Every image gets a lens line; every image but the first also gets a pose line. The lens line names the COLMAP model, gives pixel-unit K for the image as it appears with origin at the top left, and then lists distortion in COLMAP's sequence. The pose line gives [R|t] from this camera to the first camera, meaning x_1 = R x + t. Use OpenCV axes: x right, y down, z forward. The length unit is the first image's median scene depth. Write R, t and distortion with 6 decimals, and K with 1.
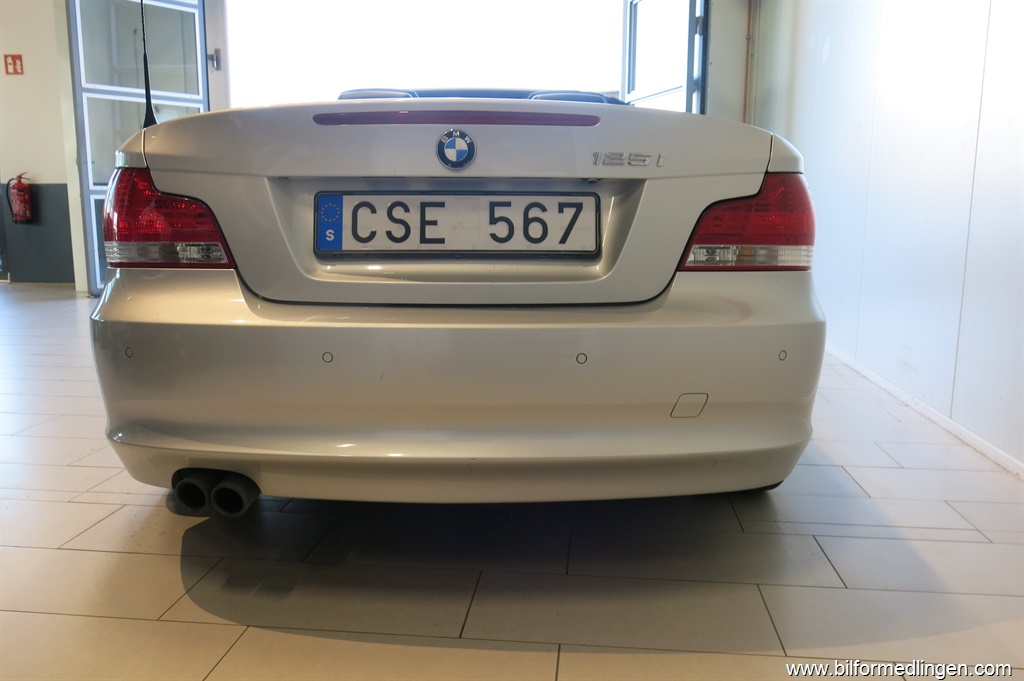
lens RADIAL K [[854.0, 0, 512.0], [0, 854.0, 340.5], [0, 0, 1]] dist [-0.049379, -0.004083]
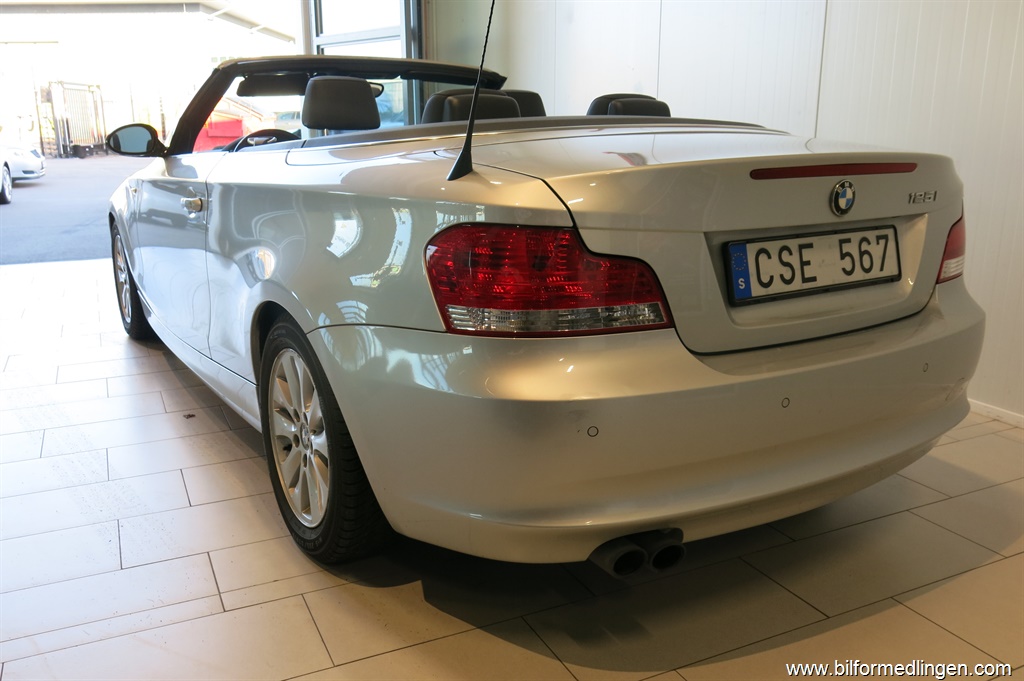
lens RADIAL K [[854.0, 0, 512.0], [0, 854.0, 340.5], [0, 0, 1]] dist [-0.049379, -0.004083]
pose [[0.860930, -0.133045, 0.491018, -0.965006], [0.089557, 0.989759, 0.111157, -0.194393], [-0.500779, -0.051724, 0.864029, 0.245948]]
